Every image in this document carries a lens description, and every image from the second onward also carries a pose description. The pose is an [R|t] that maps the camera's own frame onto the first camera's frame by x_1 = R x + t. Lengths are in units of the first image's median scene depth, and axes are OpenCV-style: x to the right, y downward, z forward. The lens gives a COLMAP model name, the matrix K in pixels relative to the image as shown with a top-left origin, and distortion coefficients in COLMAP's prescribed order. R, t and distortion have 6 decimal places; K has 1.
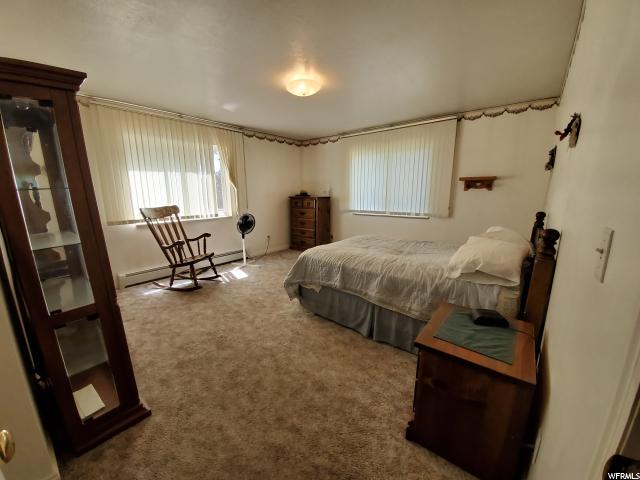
lens RADIAL K [[258.1, 0, 319.3], [0, 258.1, 240.8], [0, 0, 1]] dist [-0.002094, -0.000881]
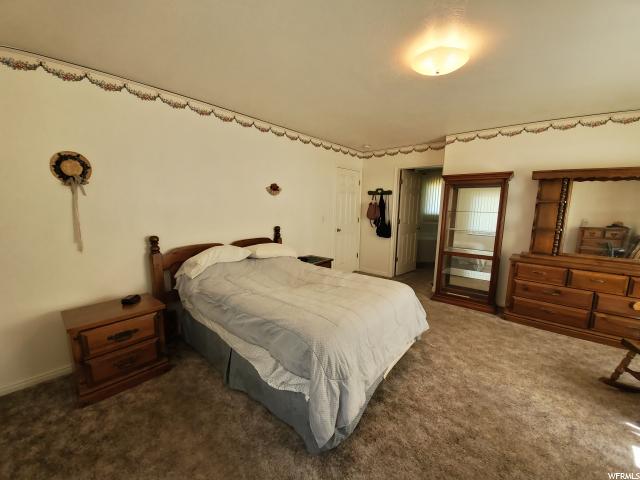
lens RADIAL K [[258.1, 0, 319.1], [0, 258.1, 240.3], [0, 0, 1]] dist [-0.002094, -0.000881]
pose [[-0.999911, -0.002760, -0.013068, 0.234997], [-0.007152, 0.936962, 0.349358, -0.372316], [0.011280, 0.349420, -0.936898, 1.626759]]
